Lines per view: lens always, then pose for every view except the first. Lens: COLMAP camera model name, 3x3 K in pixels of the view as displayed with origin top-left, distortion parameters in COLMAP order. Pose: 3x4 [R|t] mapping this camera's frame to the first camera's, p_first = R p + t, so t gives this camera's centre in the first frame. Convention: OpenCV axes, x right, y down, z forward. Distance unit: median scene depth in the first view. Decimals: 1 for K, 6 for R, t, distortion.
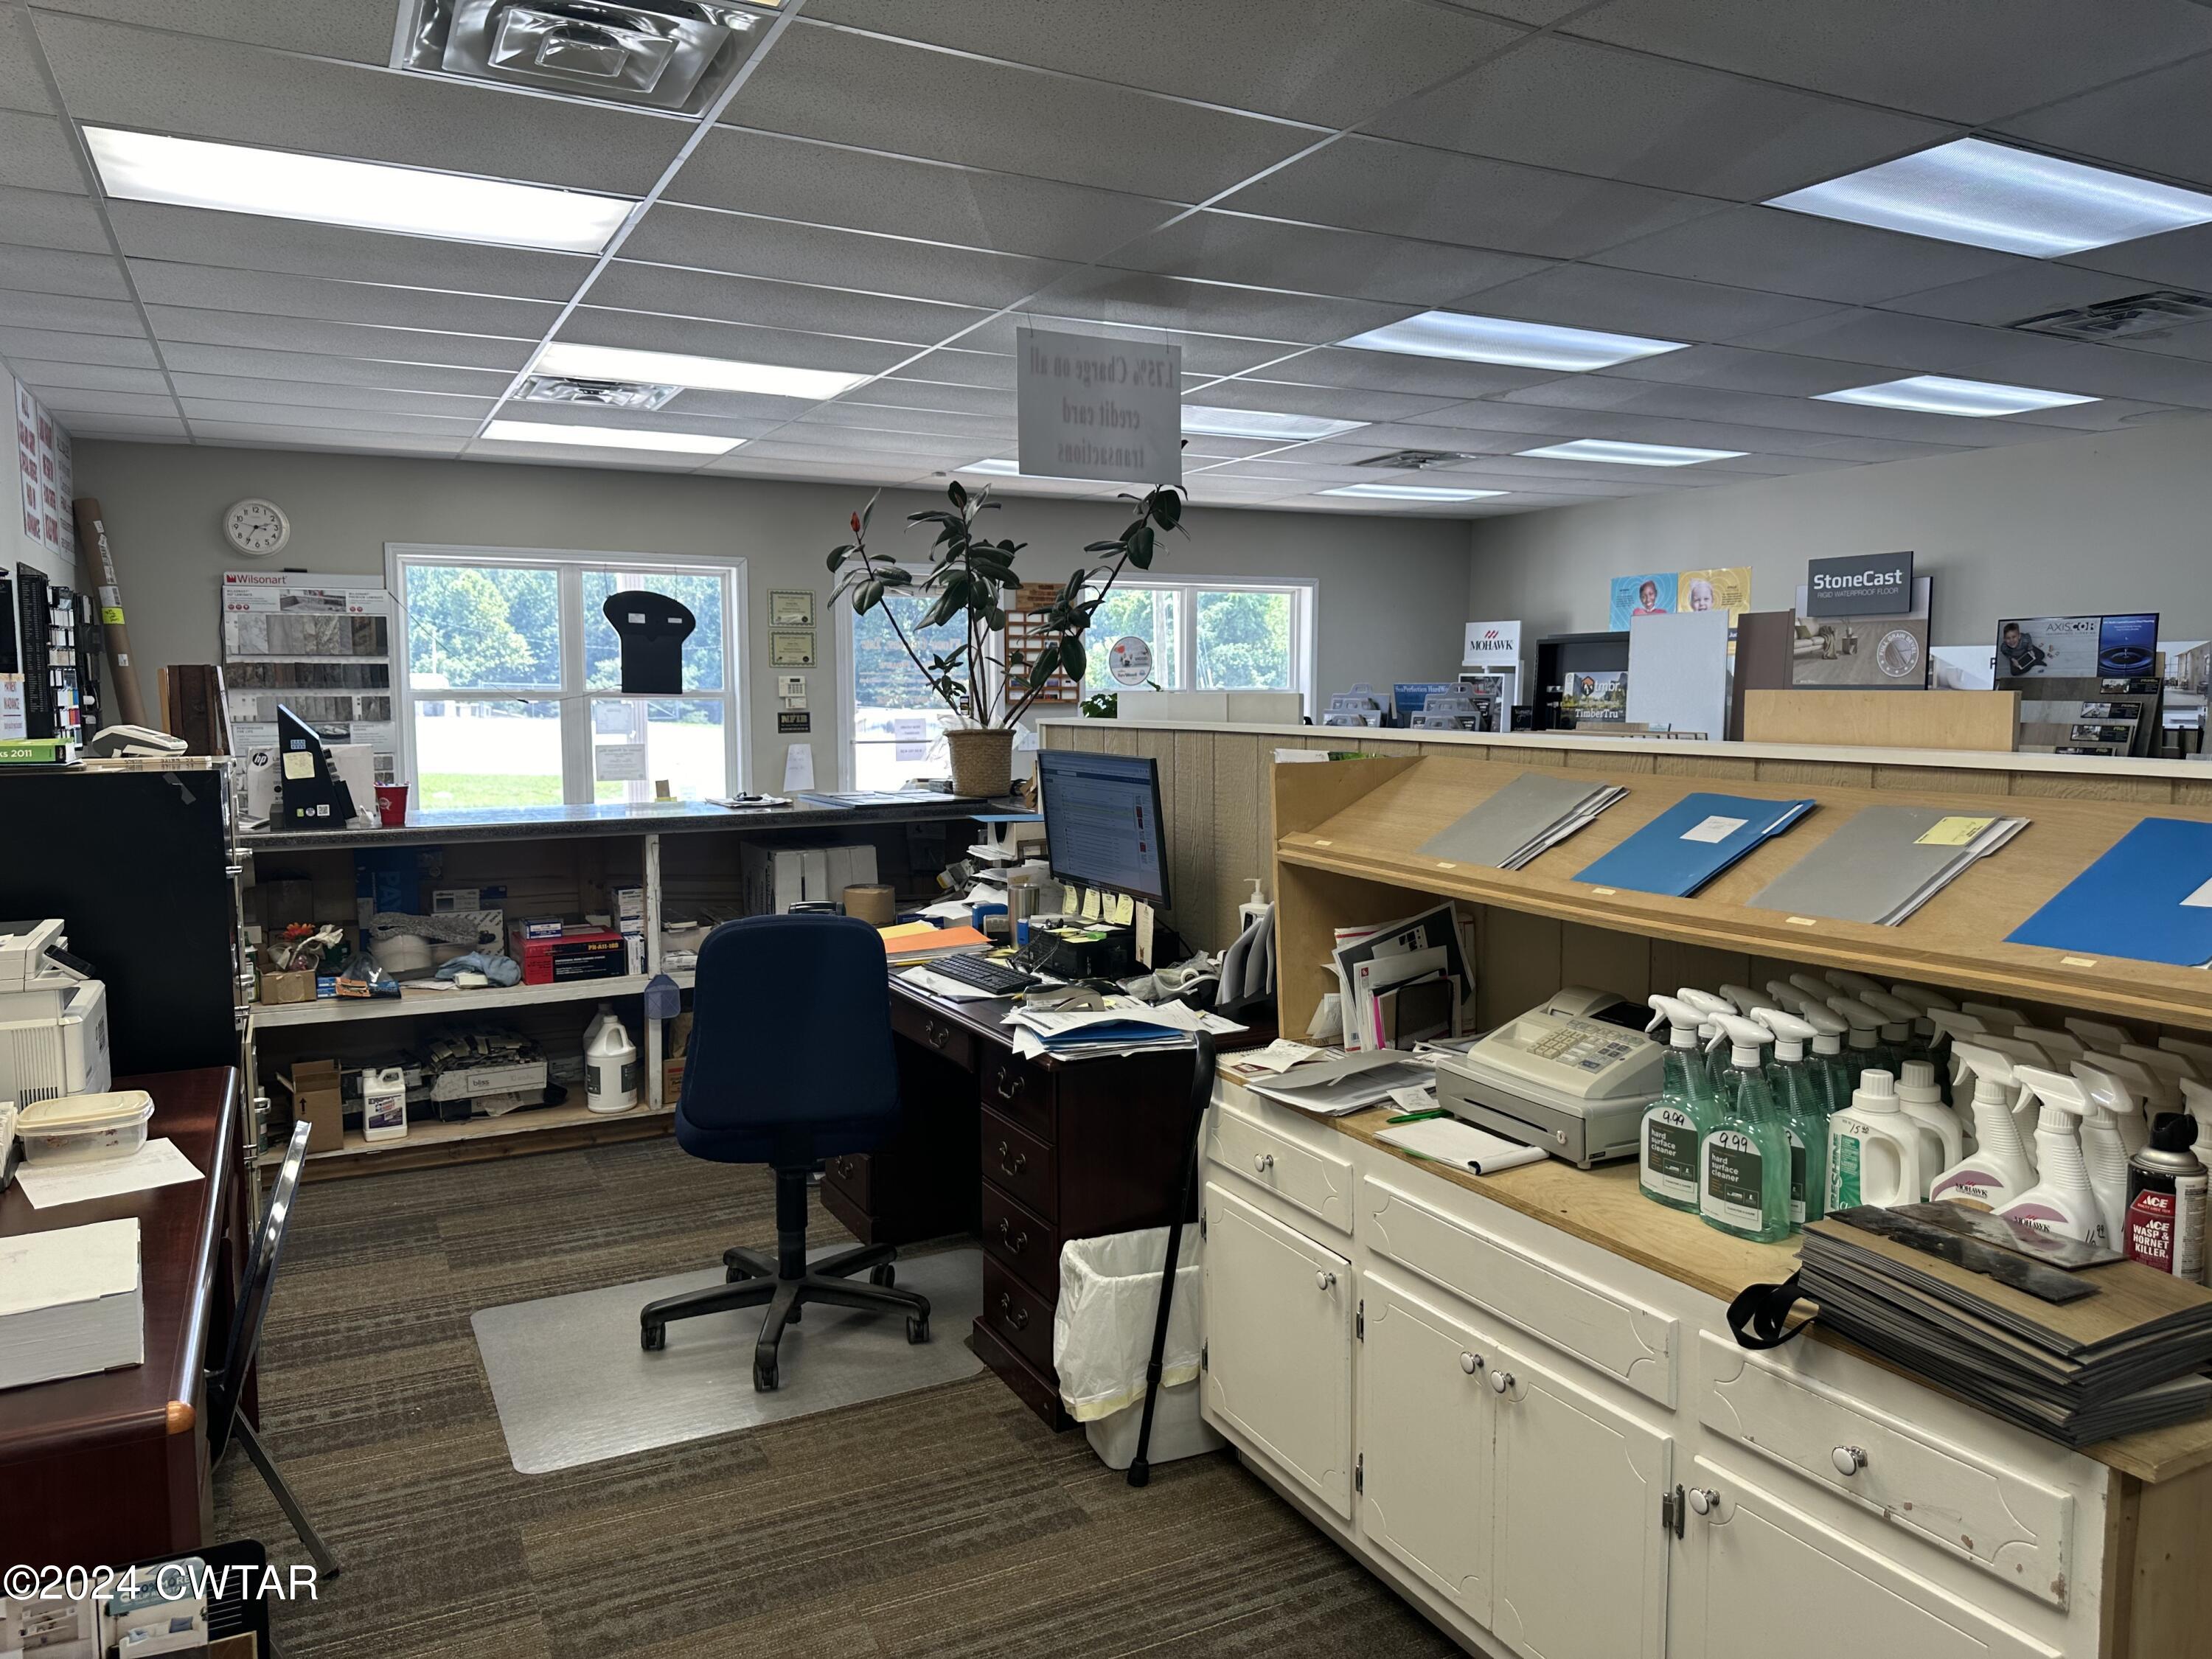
lens RADIAL K [[1556.5, 0, 1106.0], [0, 1556.5, 829.5], [0, 0, 1]] dist [0.162115, -0.338526]
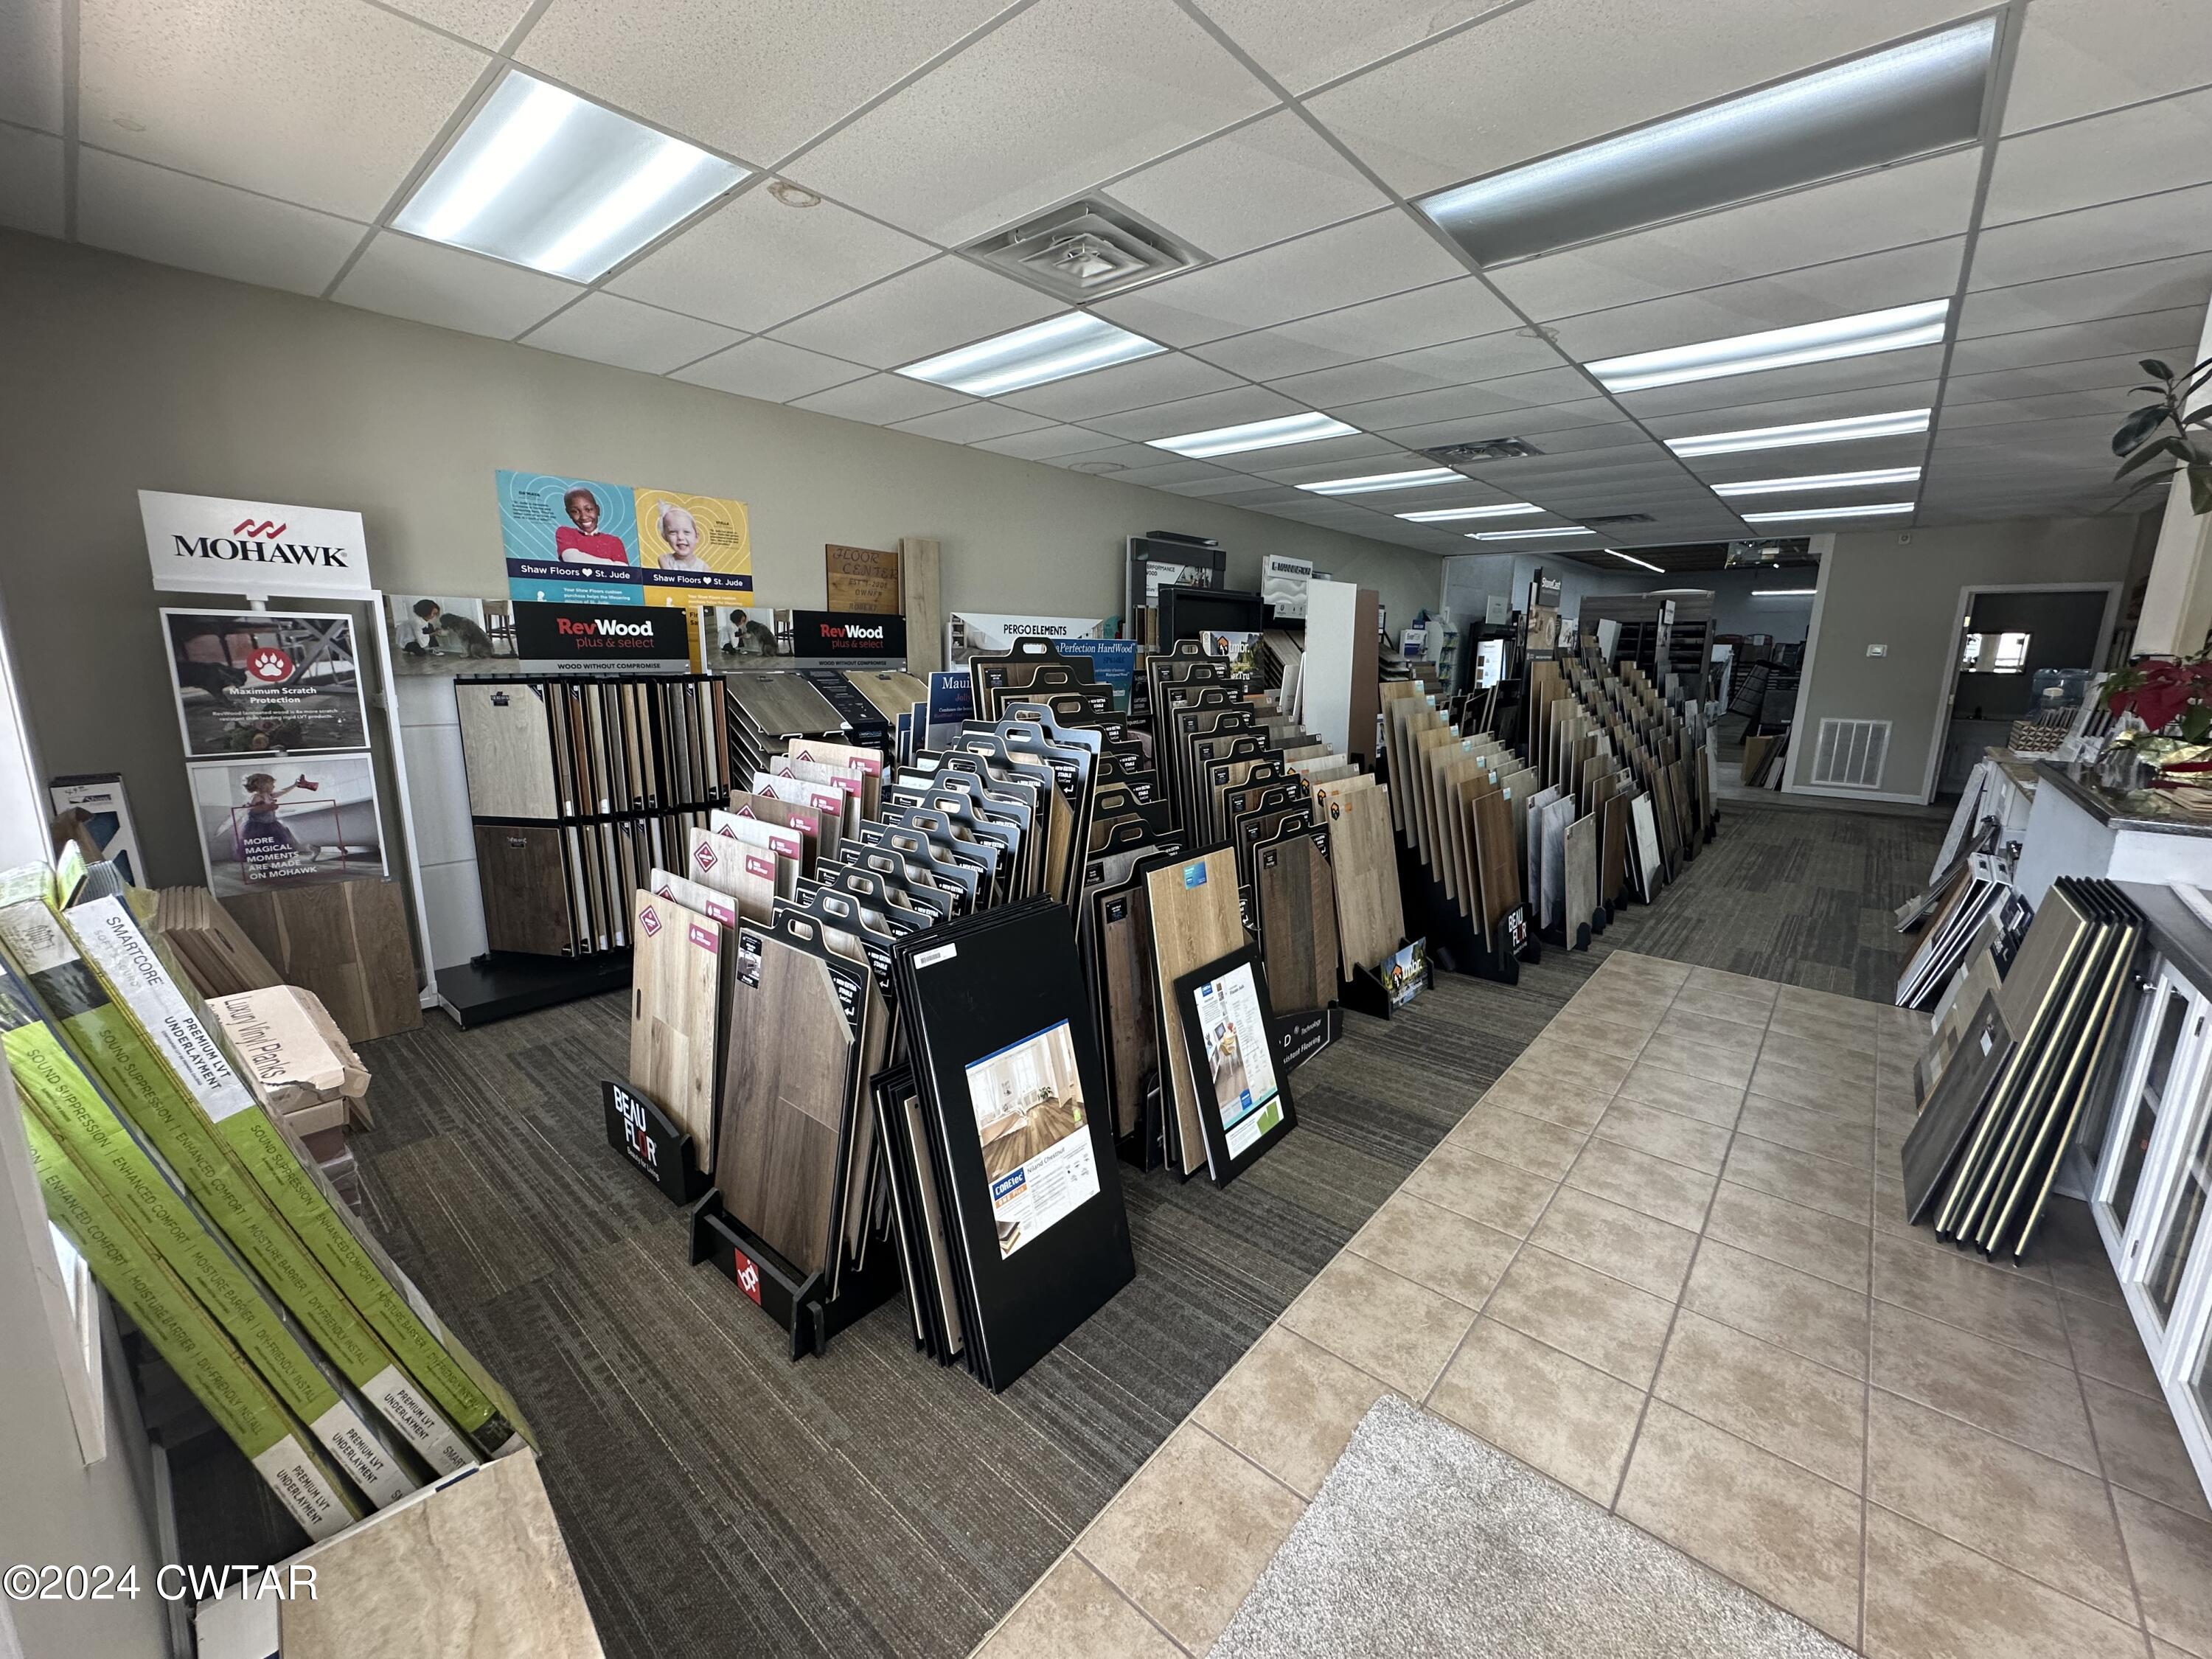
lens RADIAL K [[885.1, 0, 1106.0], [0, 885.1, 829.5], [0, 0, 1]] dist [0.000749, -0.000184]
pose [[-0.365331, -0.194608, 0.910308, -0.210126], [0.070374, 0.969331, 0.235469, -0.148268], [-0.928214, 0.150086, -0.340431, 1.591609]]
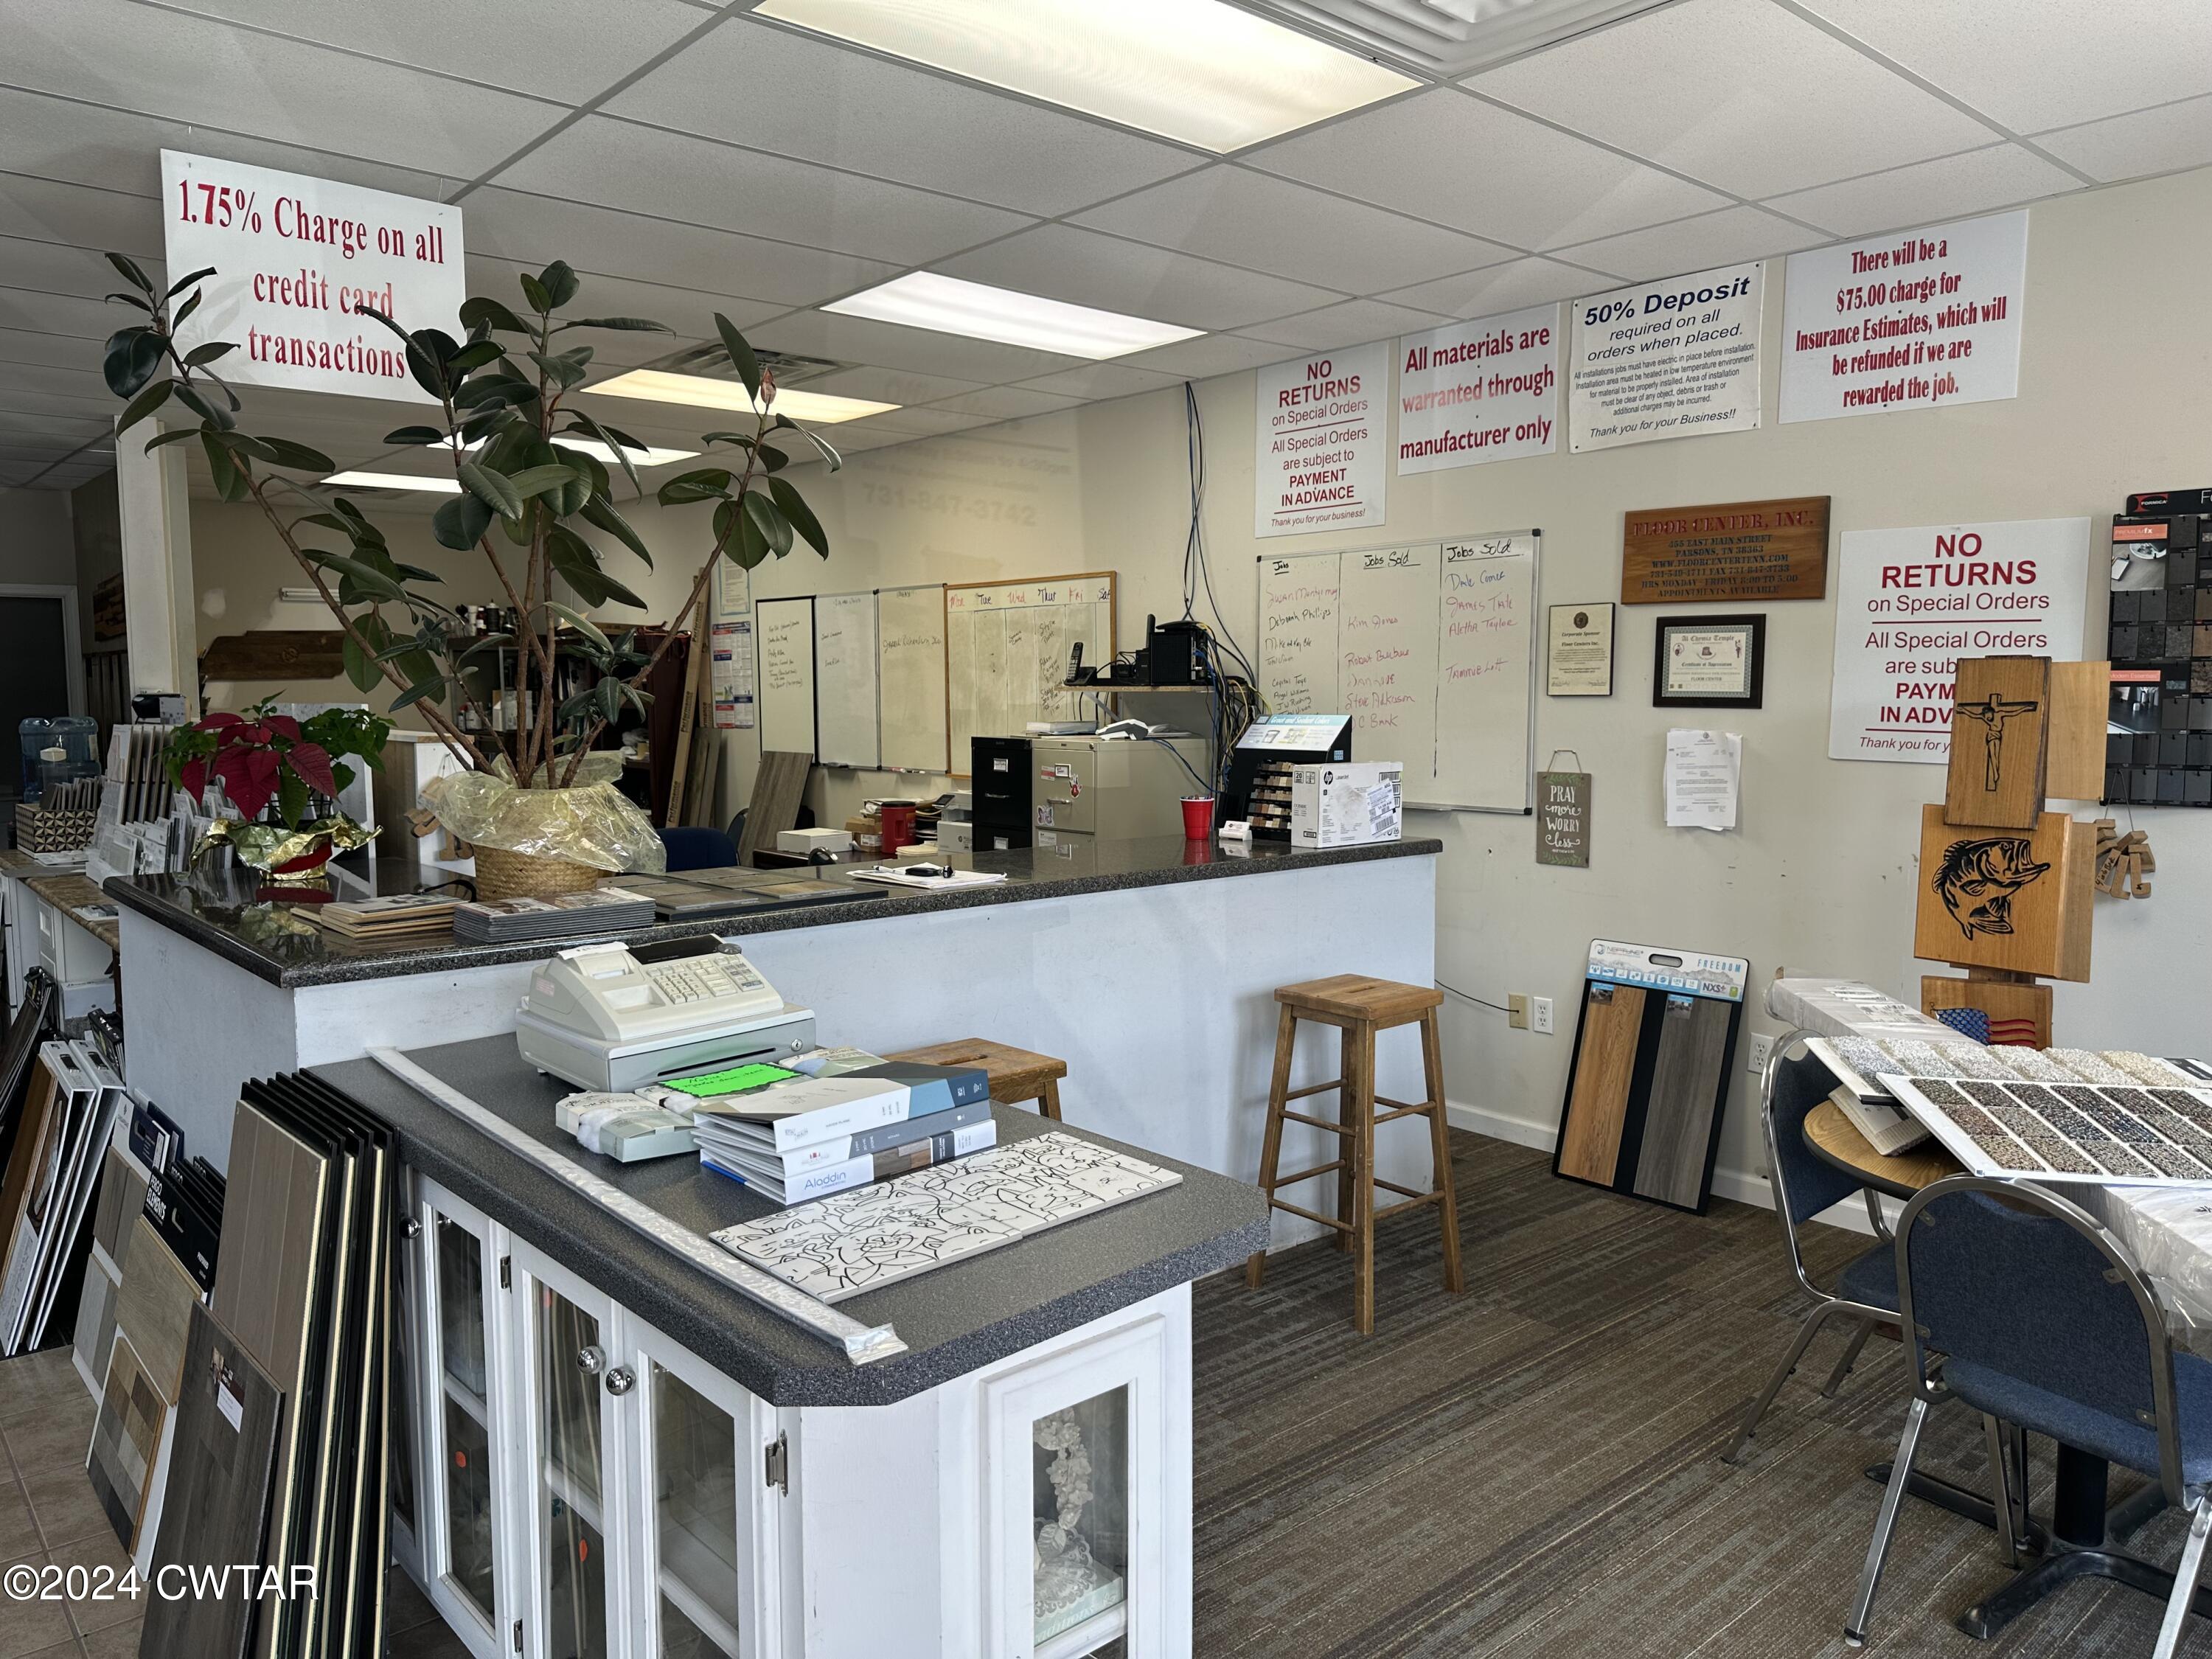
lens RADIAL K [[1566.6, 0, 1114.6], [0, 1566.6, 822.8], [0, 0, 1]] dist [0.035858, -0.045362]
pose [[-0.971772, 0.027325, -0.234335, -0.160757], [-0.014666, 0.984353, 0.175598, -0.149170], [0.235467, 0.174078, -0.956166, 1.533902]]
